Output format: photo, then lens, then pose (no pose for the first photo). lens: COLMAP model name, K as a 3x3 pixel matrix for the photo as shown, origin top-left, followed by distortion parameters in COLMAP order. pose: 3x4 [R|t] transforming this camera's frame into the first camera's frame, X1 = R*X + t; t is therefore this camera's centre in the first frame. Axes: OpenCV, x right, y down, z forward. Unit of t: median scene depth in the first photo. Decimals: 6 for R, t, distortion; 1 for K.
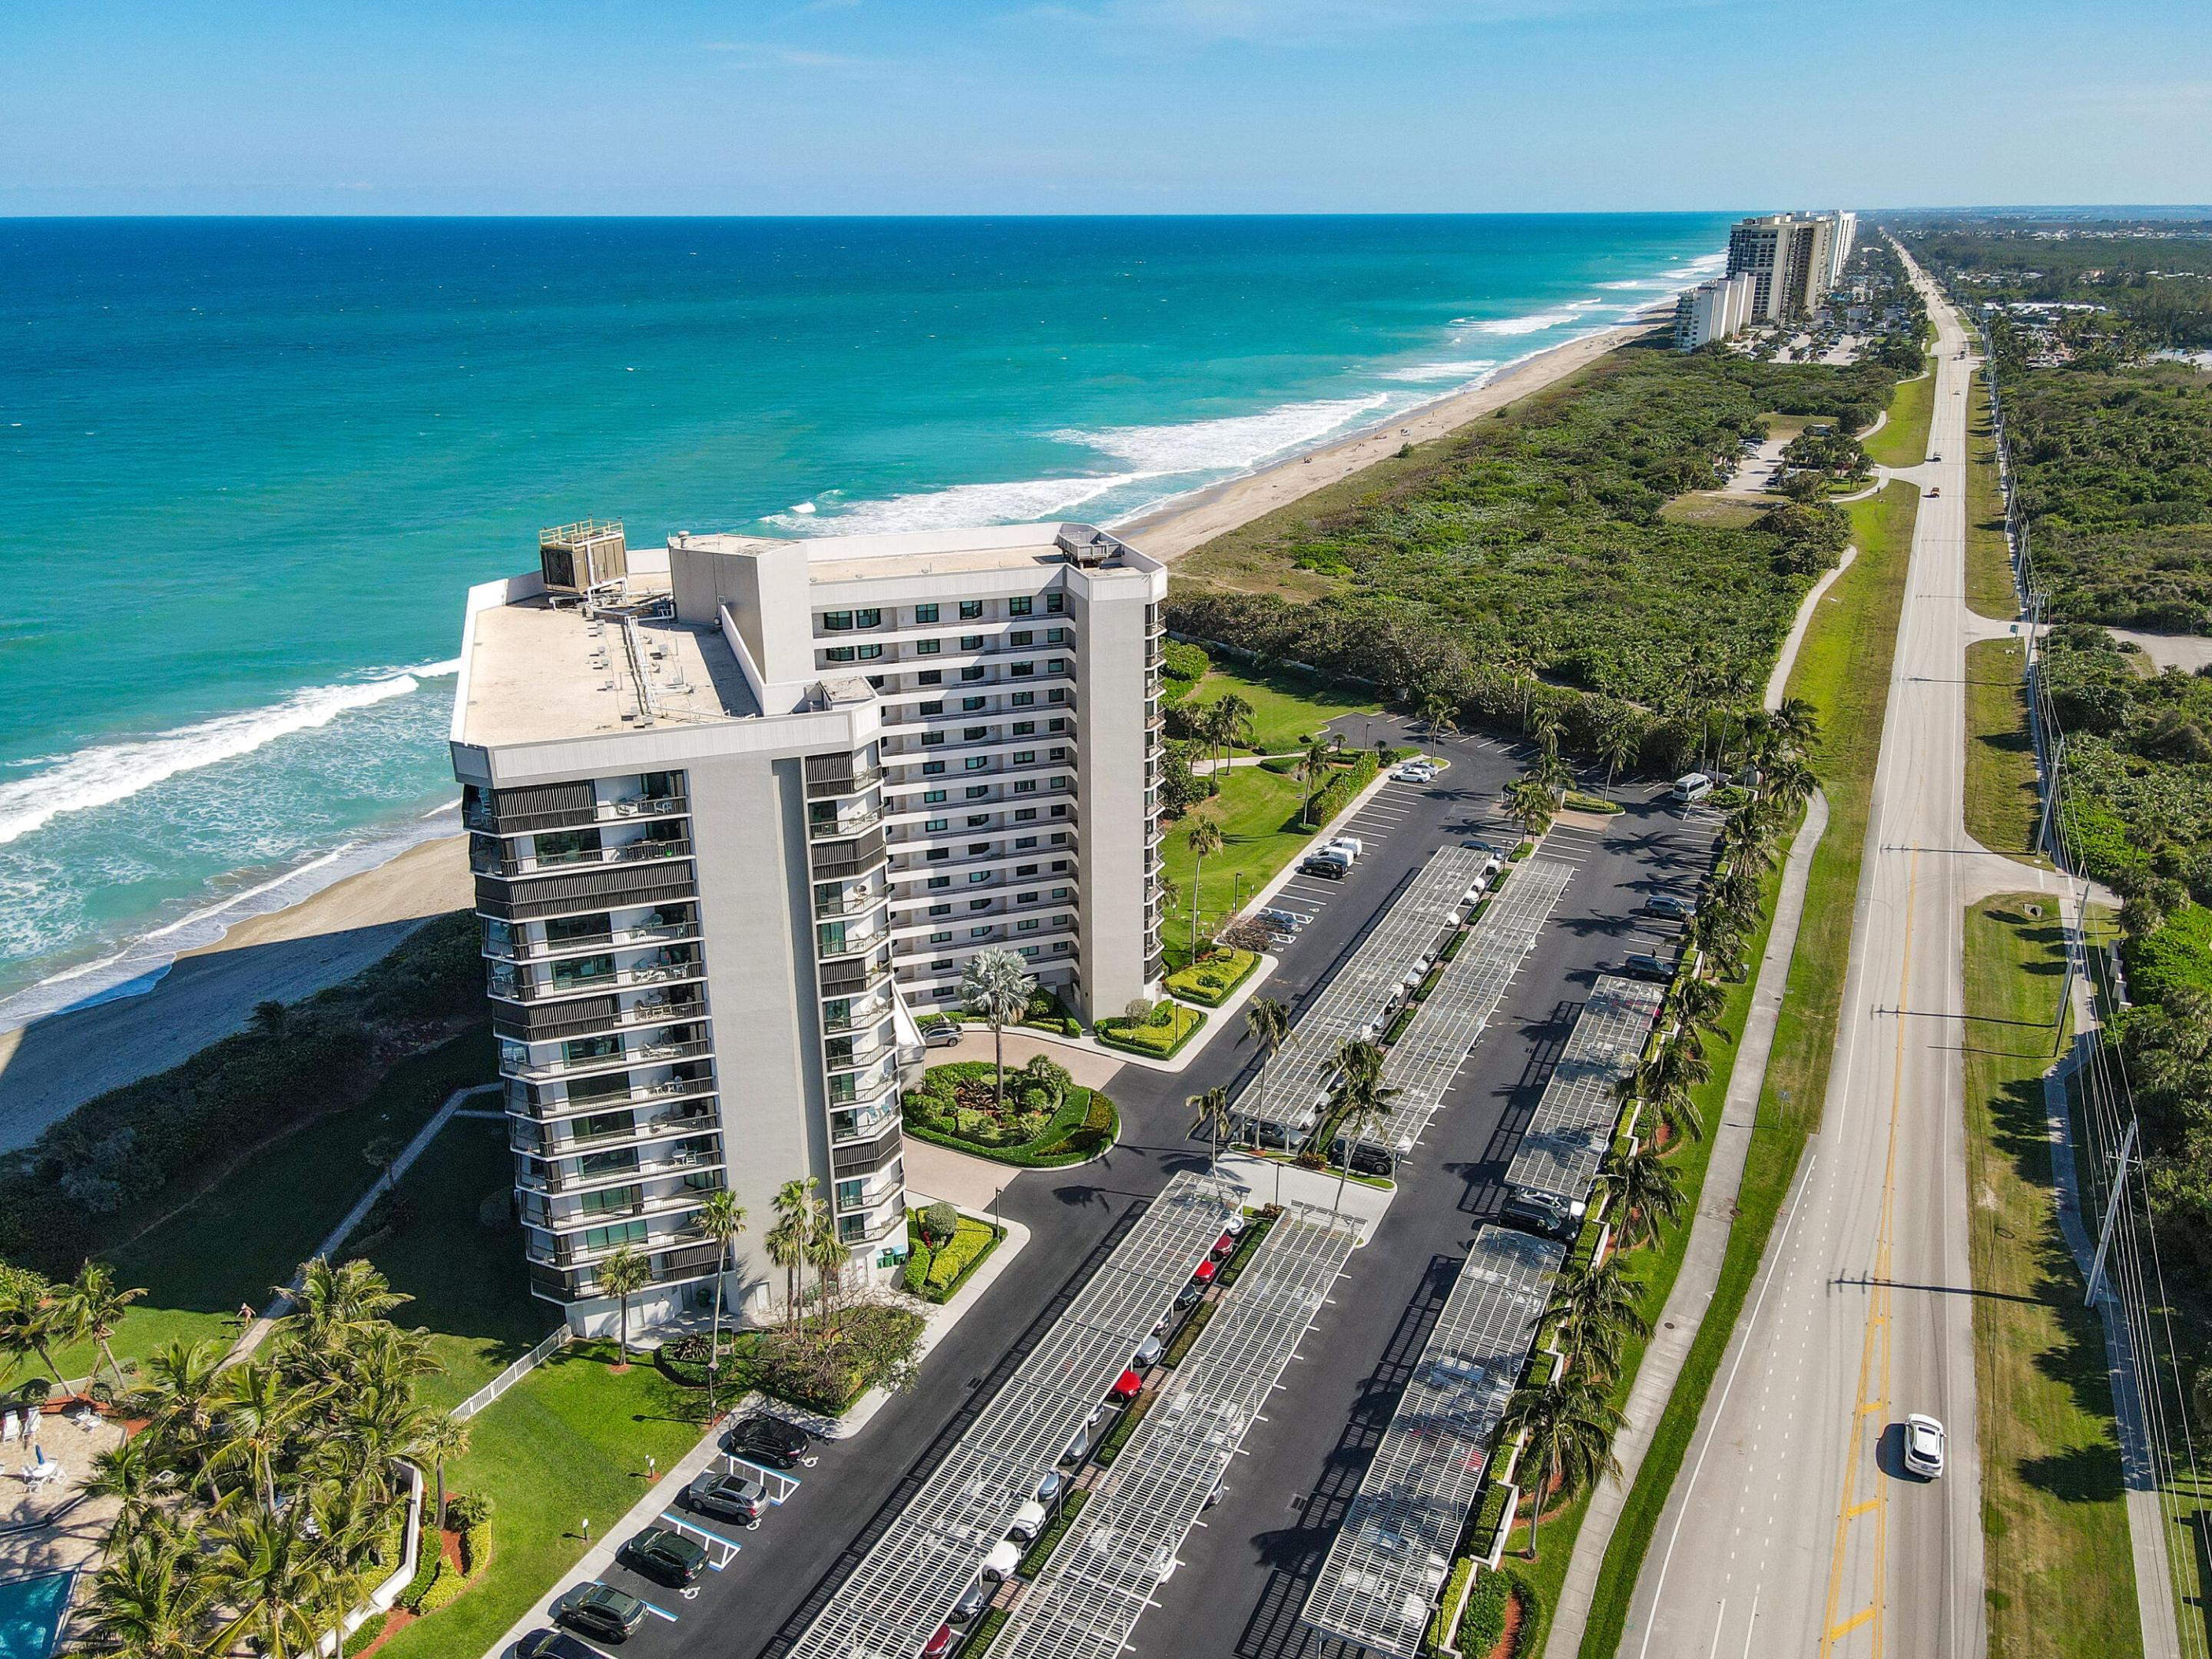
lens RADIAL K [[1634.1, 0, 1118.0], [0, 1634.1, 800.0], [0, 0, 1]] dist [-0.005260, 0.043013]
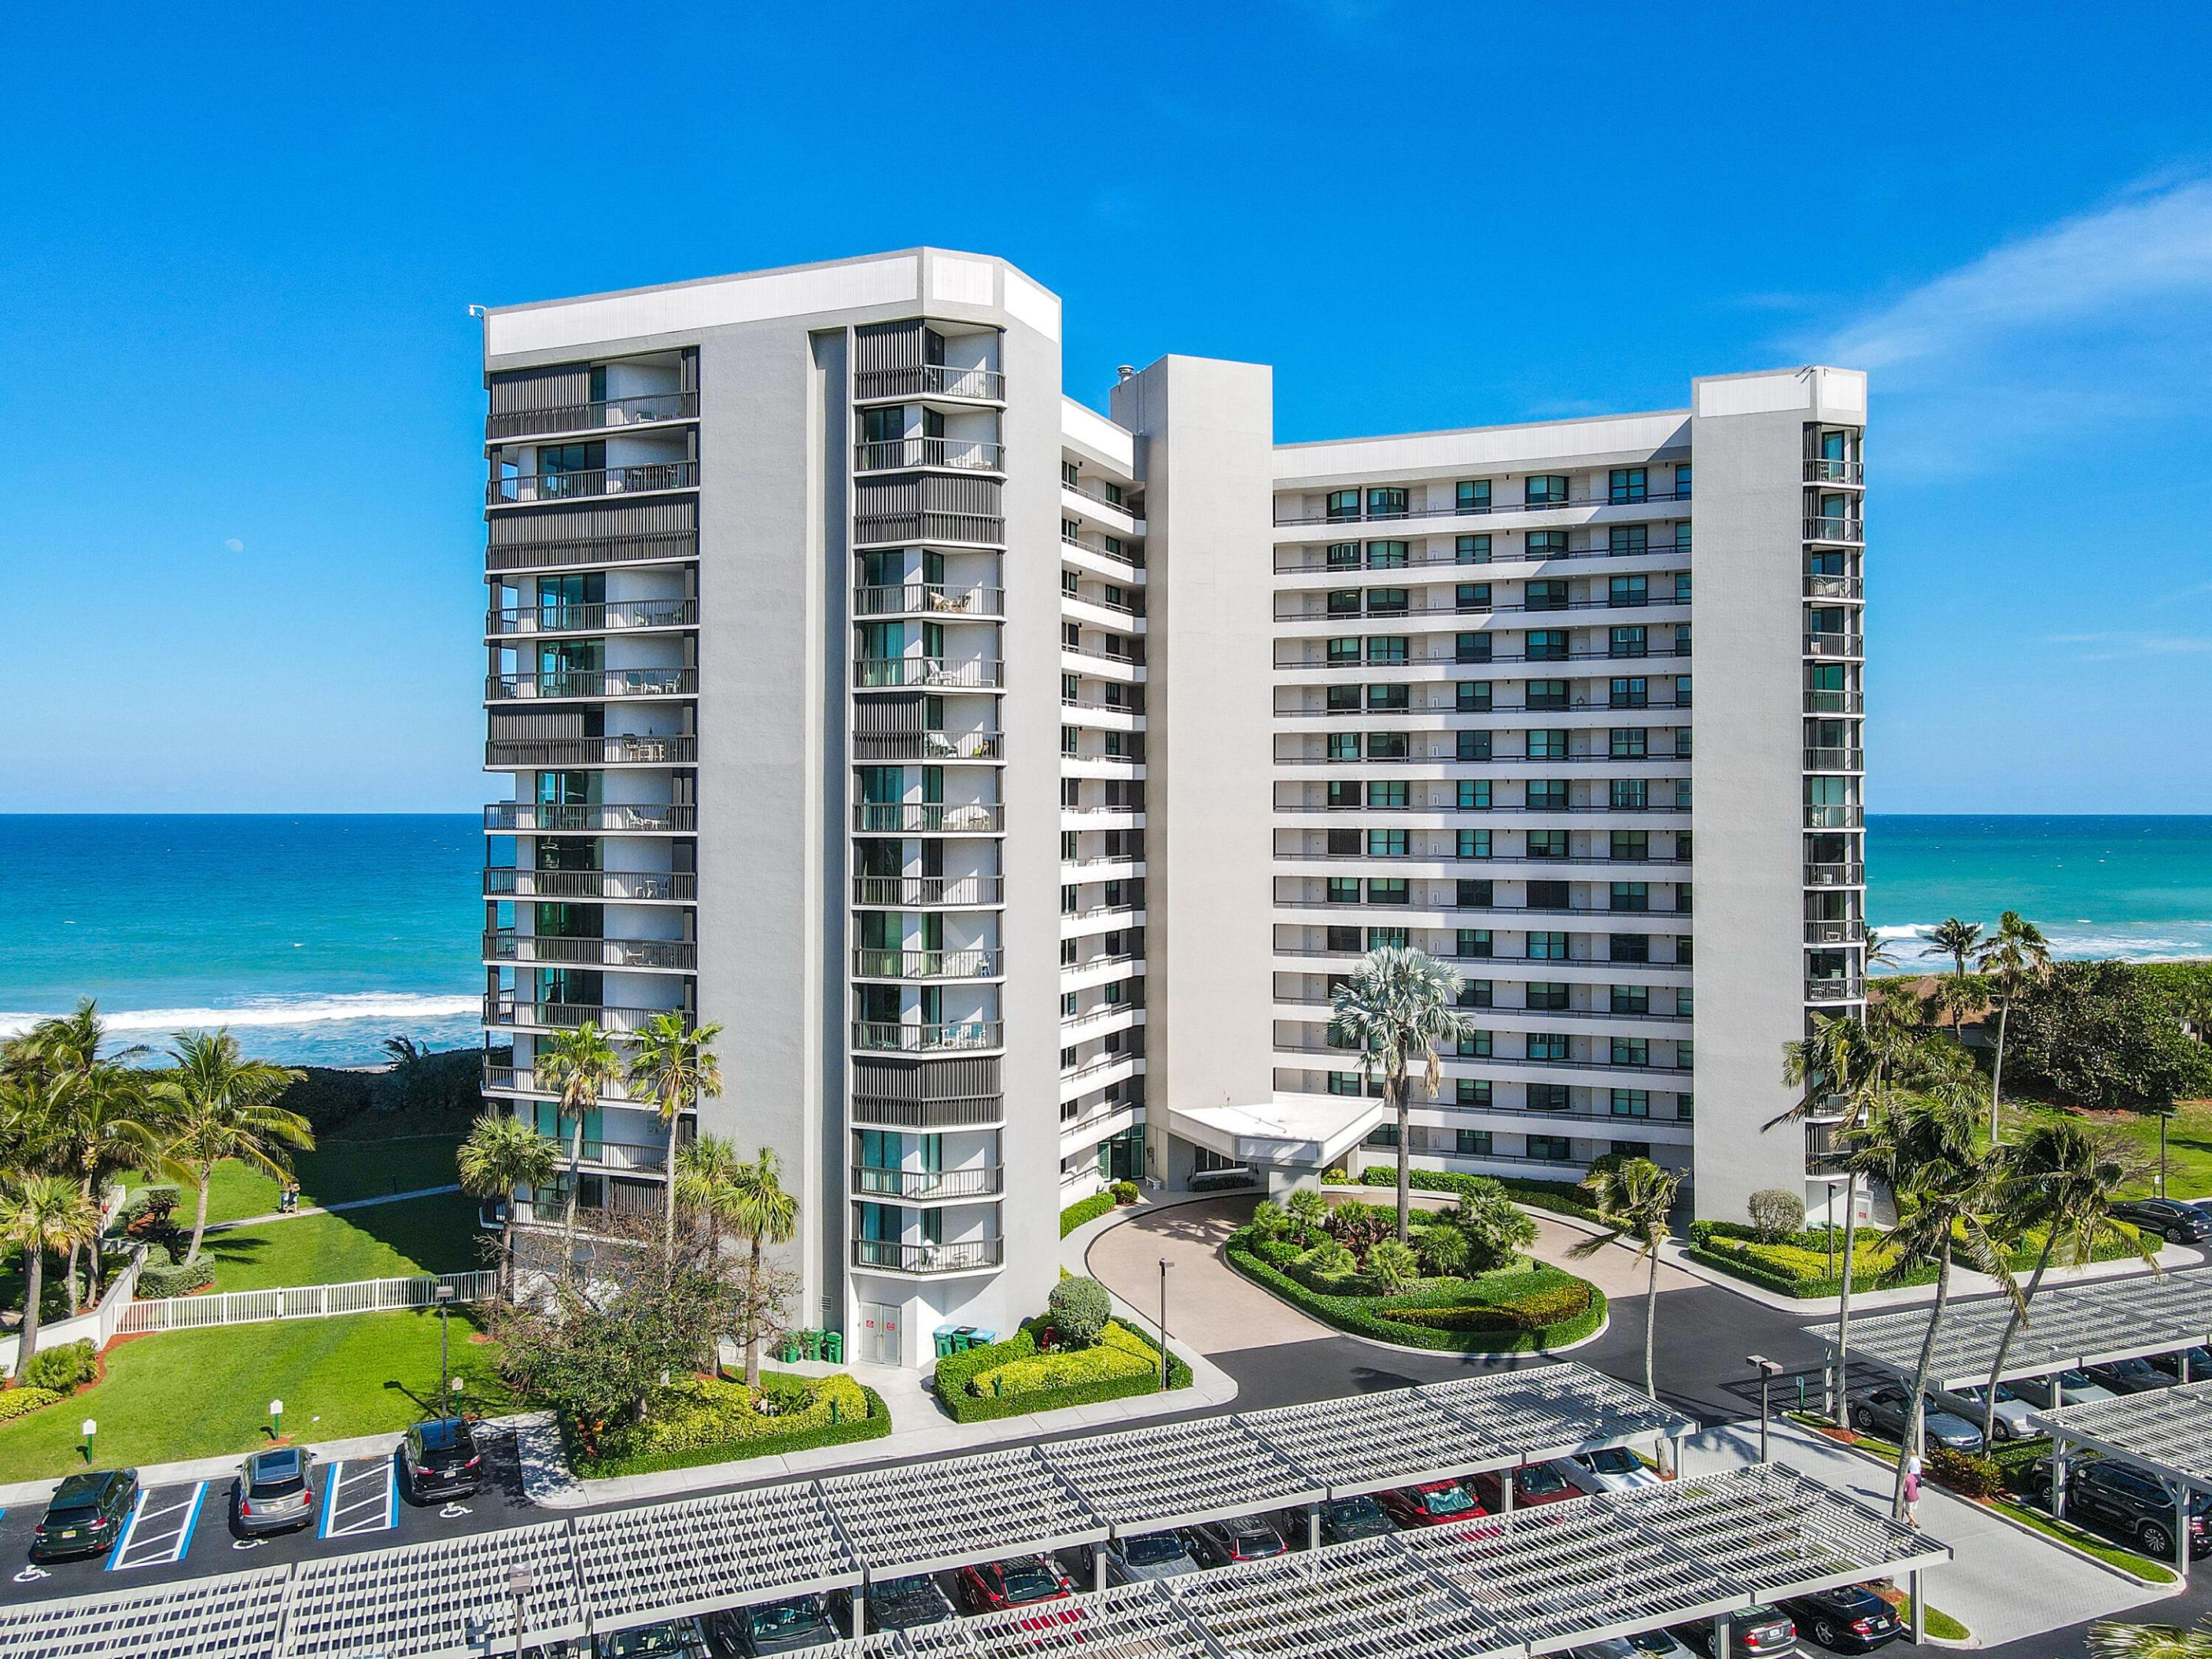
lens RADIAL K [[1673.4, 0, 1114.7], [0, 1673.4, 788.2], [0, 0, 1]] dist [0.019114, -0.000961]
pose [[0.746879, -0.001817, -0.664957, 0.255606], [-0.231518, 0.936718, -0.262601, 0.237268], [0.623354, 0.350081, 0.699194, 0.568351]]
